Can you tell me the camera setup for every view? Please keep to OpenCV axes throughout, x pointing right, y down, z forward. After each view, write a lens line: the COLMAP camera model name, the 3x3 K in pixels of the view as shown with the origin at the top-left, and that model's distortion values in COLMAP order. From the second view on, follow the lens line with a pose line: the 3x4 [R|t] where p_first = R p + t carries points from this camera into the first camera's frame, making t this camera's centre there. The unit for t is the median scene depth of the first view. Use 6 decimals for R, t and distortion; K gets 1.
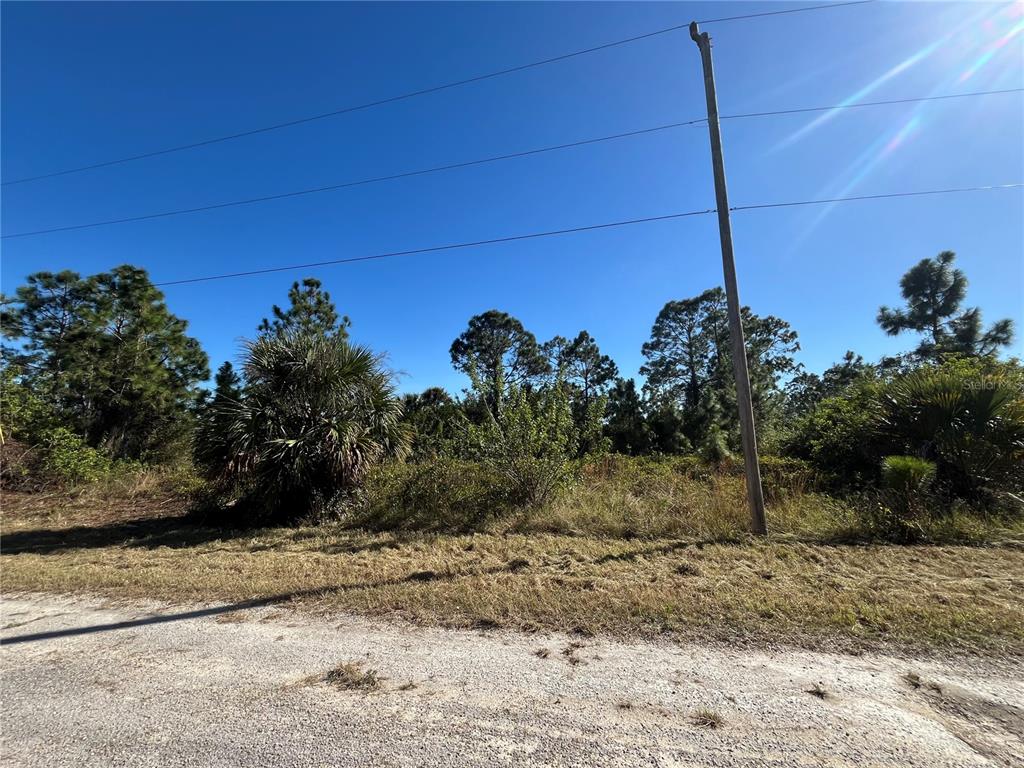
lens RADIAL K [[415.8, 0, 509.3], [0, 415.8, 372.1], [0, 0, 1]] dist [0.001672, -0.000114]
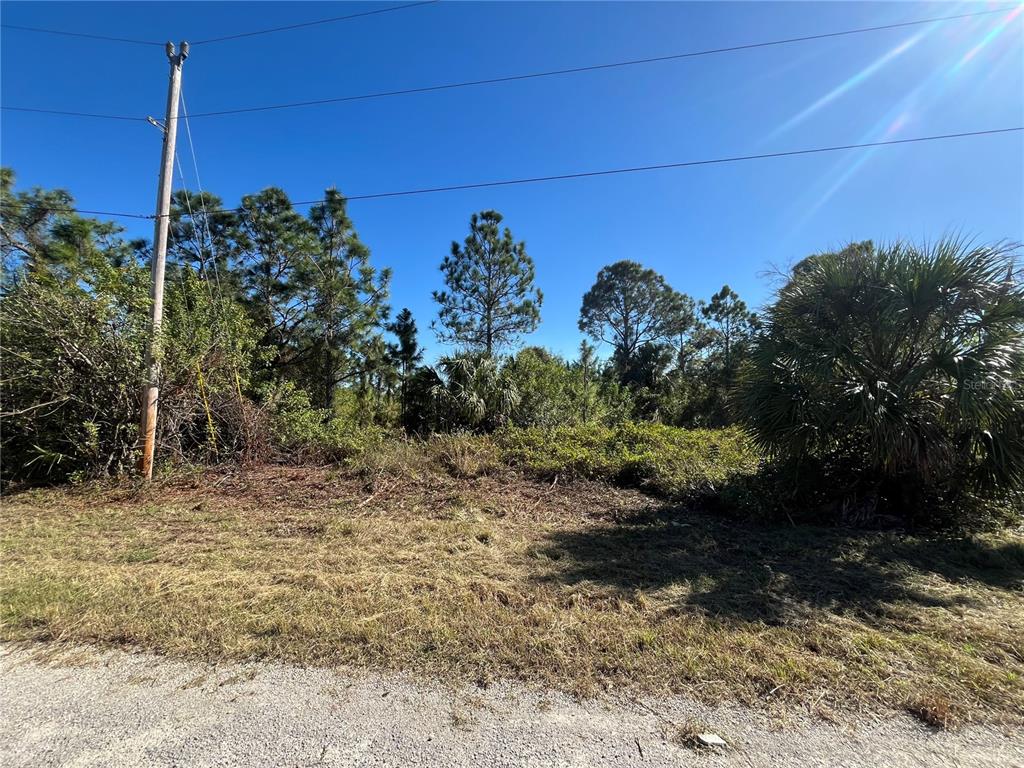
lens RADIAL K [[413.5, 0, 511.1], [0, 413.5, 382.0], [0, 0, 1]] dist [0.001587, -0.000333]
pose [[0.999516, 0.014312, 0.027639, -0.455349], [-0.017321, 0.993569, 0.111898, 0.024074], [-0.025860, -0.112322, 0.993335, 0.131844]]
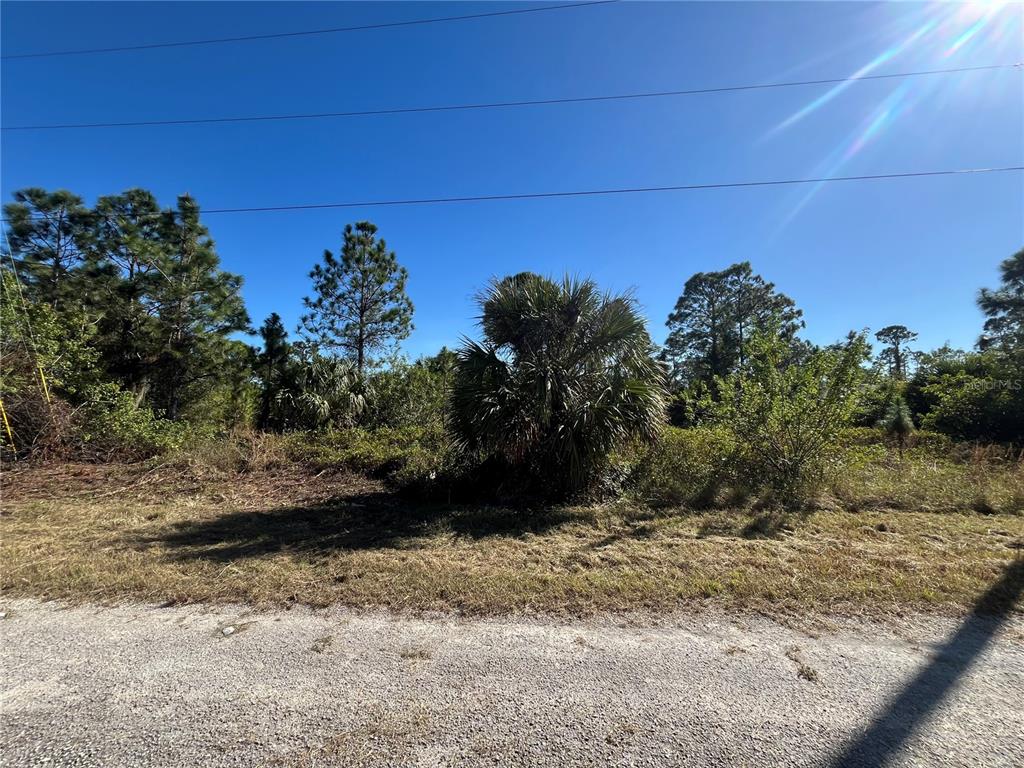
lens RADIAL K [[414.2, 0, 512.7], [0, 414.2, 380.0], [0, 0, 1]] dist [-0.002819, 0.000056]
pose [[0.991994, 0.026134, 0.123553, -0.268318], [-0.038031, 0.994757, 0.094935, 0.012515], [-0.120424, -0.098874, 0.987786, 0.065754]]
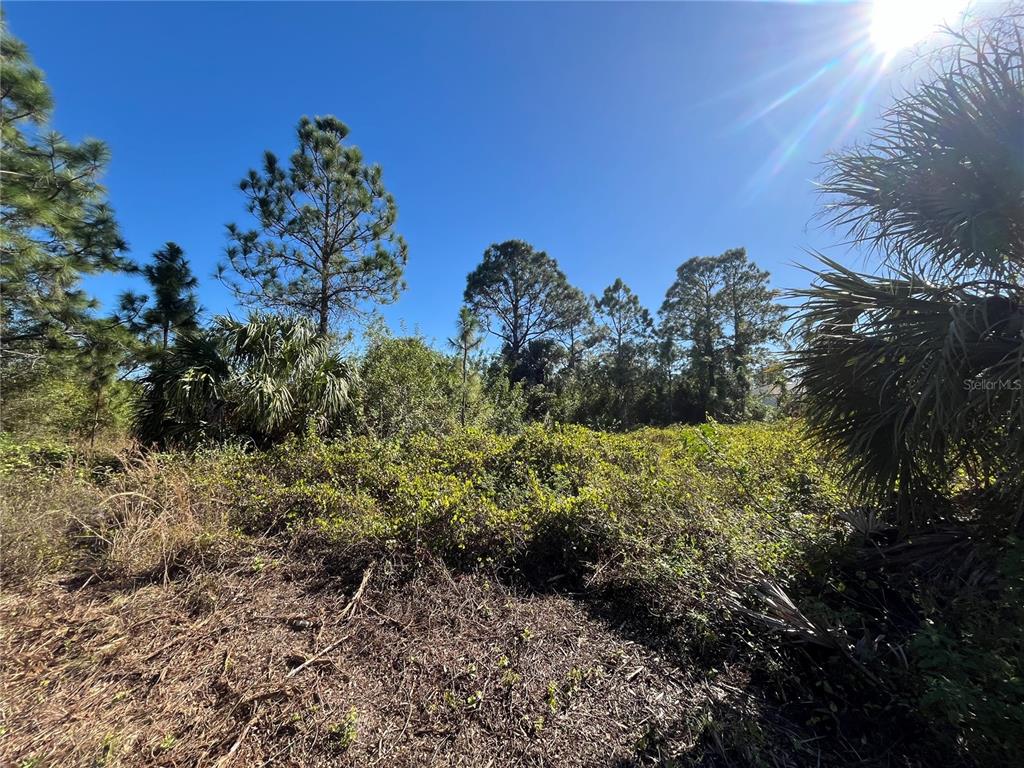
lens RADIAL K [[413.5, 0, 511.1], [0, 413.5, 382.0], [0, 0, 1]] dist [0.001587, -0.000333]
pose [[0.954398, 0.030398, 0.296987, -0.400164], [-0.059007, 0.994385, 0.087846, 0.071727], [-0.292649, -0.101365, 0.950832, 0.352281]]
